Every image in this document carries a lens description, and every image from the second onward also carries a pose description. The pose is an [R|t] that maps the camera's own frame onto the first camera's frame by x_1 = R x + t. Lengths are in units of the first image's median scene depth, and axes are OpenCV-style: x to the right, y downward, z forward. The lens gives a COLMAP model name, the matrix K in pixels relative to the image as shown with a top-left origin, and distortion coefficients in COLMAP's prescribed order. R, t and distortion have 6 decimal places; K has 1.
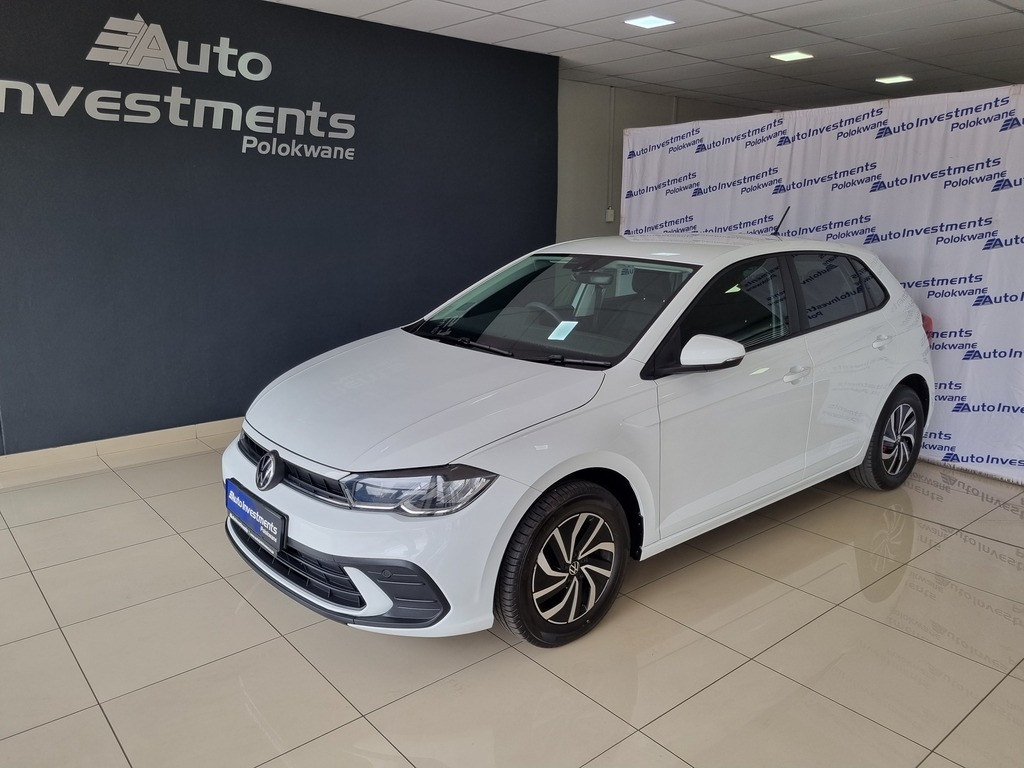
lens RADIAL K [[765.8, 0, 517.0], [0, 765.8, 366.3], [0, 0, 1]] dist [0.088259, -0.059347]
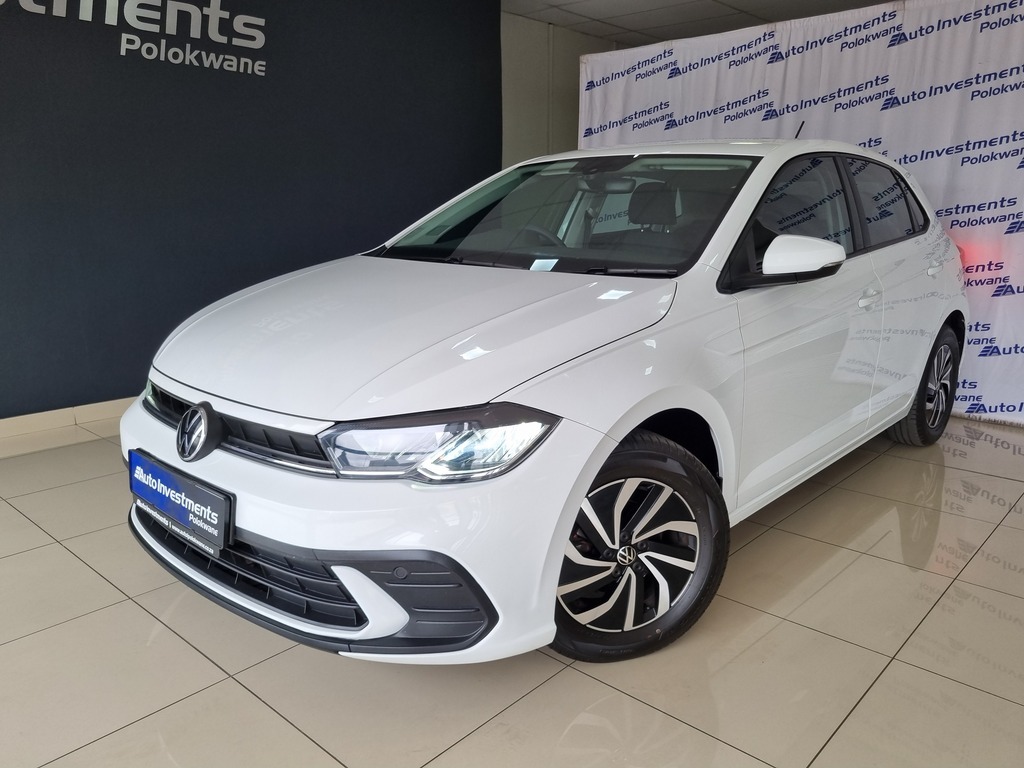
lens RADIAL K [[770.8, 0, 512.0], [0, 770.8, 384.0], [0, 0, 1]] dist [0.081049, -0.058443]
pose [[0.992367, -0.031594, 0.119206, -0.078608], [0.028258, 0.999163, 0.029574, 0.049152], [-0.120040, -0.025980, 0.992429, 0.181545]]
